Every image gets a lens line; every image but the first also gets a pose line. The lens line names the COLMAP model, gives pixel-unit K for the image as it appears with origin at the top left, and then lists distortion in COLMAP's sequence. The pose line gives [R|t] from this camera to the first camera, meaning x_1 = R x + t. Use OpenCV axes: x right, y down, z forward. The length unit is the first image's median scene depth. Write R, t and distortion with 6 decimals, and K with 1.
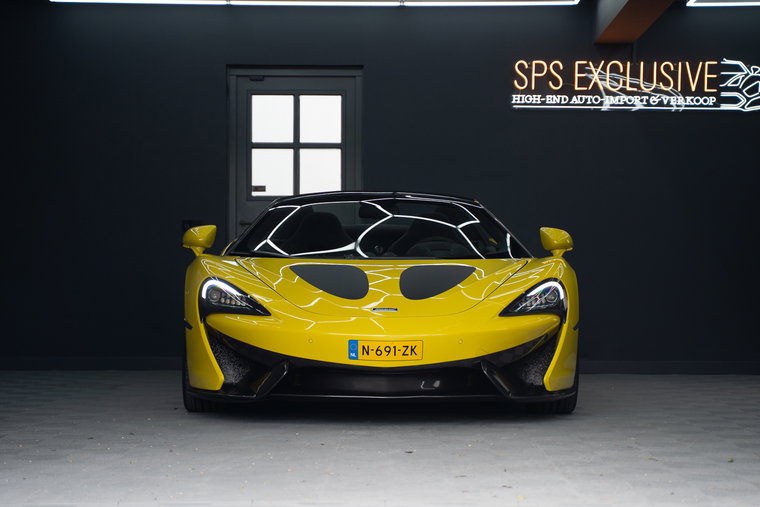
lens RADIAL K [[1789.1, 0, 380.0], [0, 1789.1, 253.5], [0, 0, 1]] dist [0.322944, -0.463891]
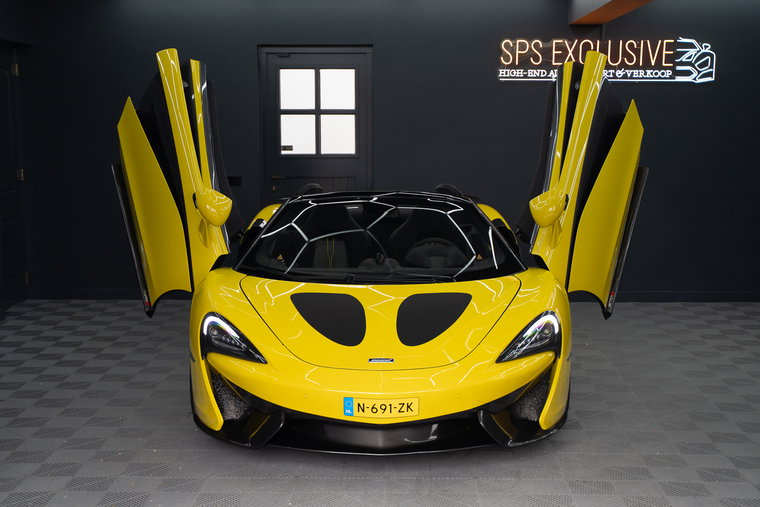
lens RADIAL K [[1130.3, 0, 380.0], [0, 1130.3, 253.5], [0, 0, 1]] dist [0.111858, 0.016744]
pose [[0.999821, -0.003381, -0.018627, 0.008906], [0.005913, 0.990467, 0.137622, -0.071740], [0.017984, -0.137708, 0.990310, 0.244199]]
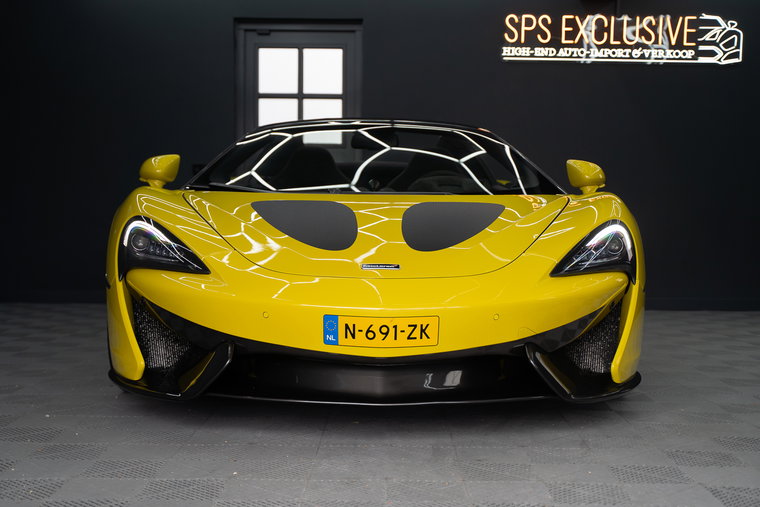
lens RADIAL K [[1011.7, 0, 380.0], [0, 1011.7, 253.5], [0, 0, 1]] dist [0.066024, 0.062782]
pose [[0.999984, 0.005619, 0.000285, 0.001531], [-0.005626, 0.998899, 0.046565, 0.005735], [-0.000023, -0.046566, 0.998915, 0.395636]]
